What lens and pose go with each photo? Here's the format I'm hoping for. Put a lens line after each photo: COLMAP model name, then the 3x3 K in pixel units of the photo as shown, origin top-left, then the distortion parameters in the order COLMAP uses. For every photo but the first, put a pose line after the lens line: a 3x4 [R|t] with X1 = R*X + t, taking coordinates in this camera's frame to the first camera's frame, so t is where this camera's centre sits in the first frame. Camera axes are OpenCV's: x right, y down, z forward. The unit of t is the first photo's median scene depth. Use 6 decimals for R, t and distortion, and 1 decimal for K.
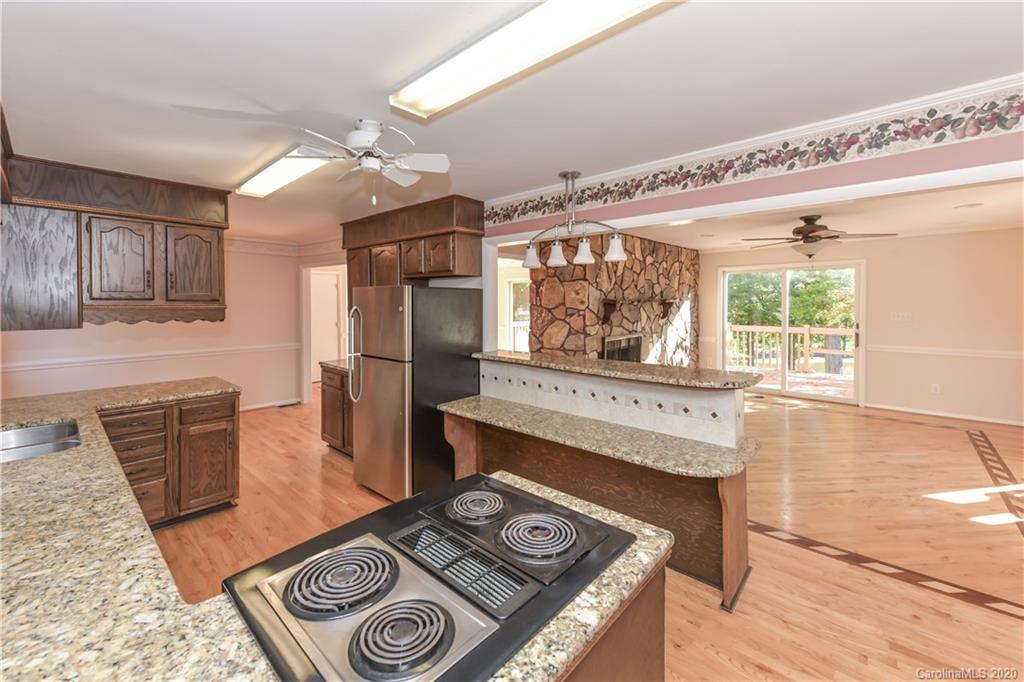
lens RADIAL K [[413.7, 0, 511.0], [0, 413.7, 317.4], [0, 0, 1]] dist [0.002054, 0.000179]
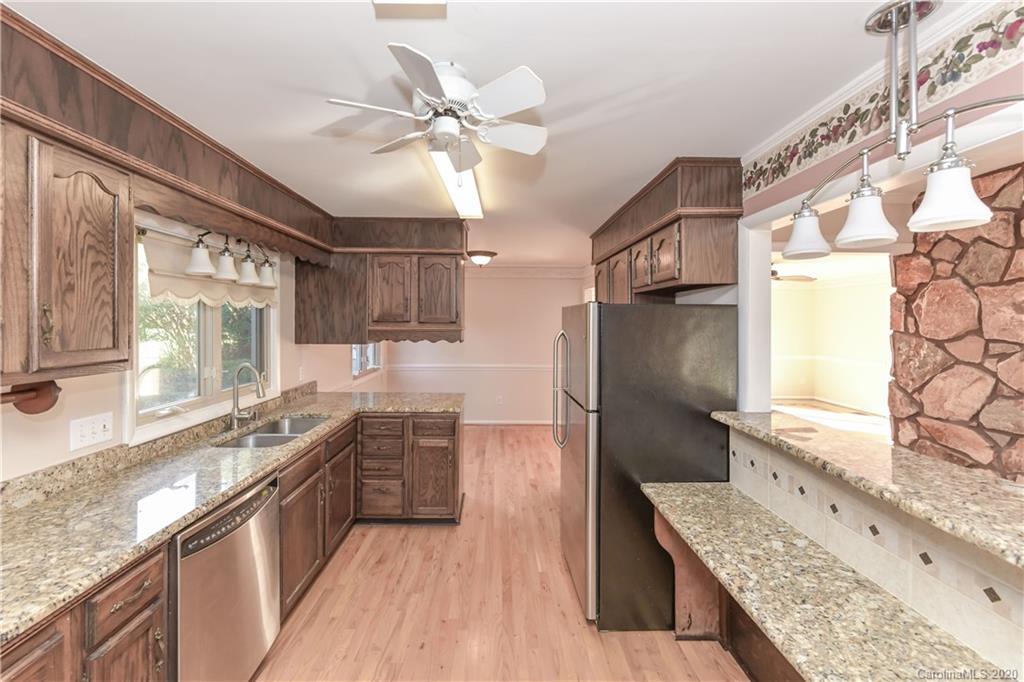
lens RADIAL K [[410.1, 0, 497.9], [0, 410.1, 325.0], [0, 0, 1]] dist [0.000629, -0.000577]
pose [[0.678141, 0.008311, -0.734885, 0.139488], [-0.032863, 0.999279, -0.019024, -0.018764], [0.734197, 0.037051, 0.677925, 0.372988]]
